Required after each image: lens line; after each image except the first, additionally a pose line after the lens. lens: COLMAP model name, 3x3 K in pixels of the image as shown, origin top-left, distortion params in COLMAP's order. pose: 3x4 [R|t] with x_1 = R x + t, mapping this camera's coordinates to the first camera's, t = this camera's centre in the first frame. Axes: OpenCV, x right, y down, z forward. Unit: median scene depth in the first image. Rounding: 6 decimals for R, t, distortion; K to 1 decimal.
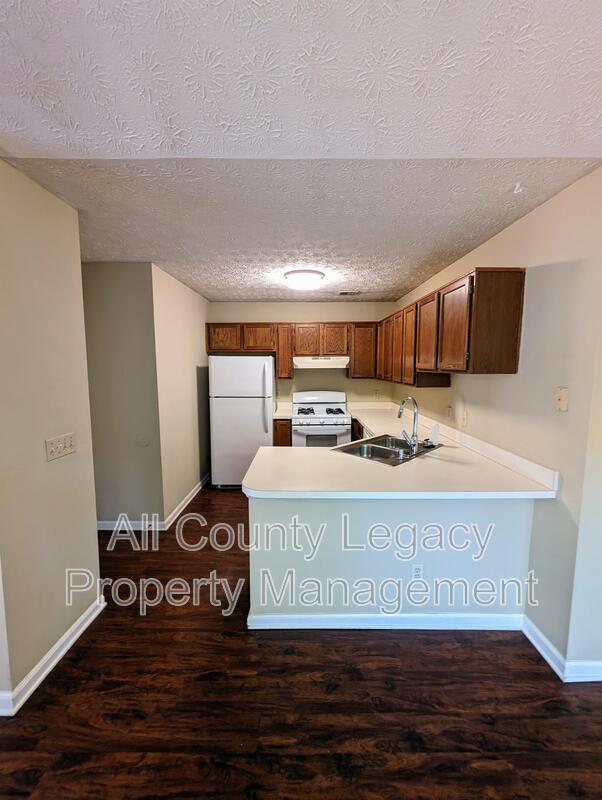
lens RADIAL K [[326.7, 0, 299.2], [0, 326.7, 397.7], [0, 0, 1]] dist [-0.001472, -0.000049]
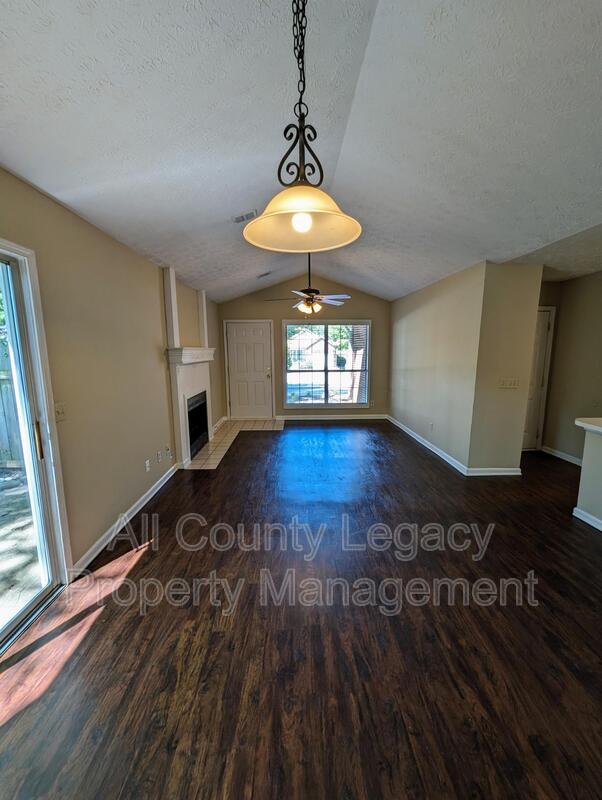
lens RADIAL K [[326.7, 0, 299.7], [0, 326.7, 397.9], [0, 0, 1]] dist [-0.001472, -0.000049]
pose [[0.033122, -0.153662, 0.987568, -0.885038], [0.101662, 0.983503, 0.149620, -0.059992], [-0.994267, 0.095442, 0.048197, 0.997023]]
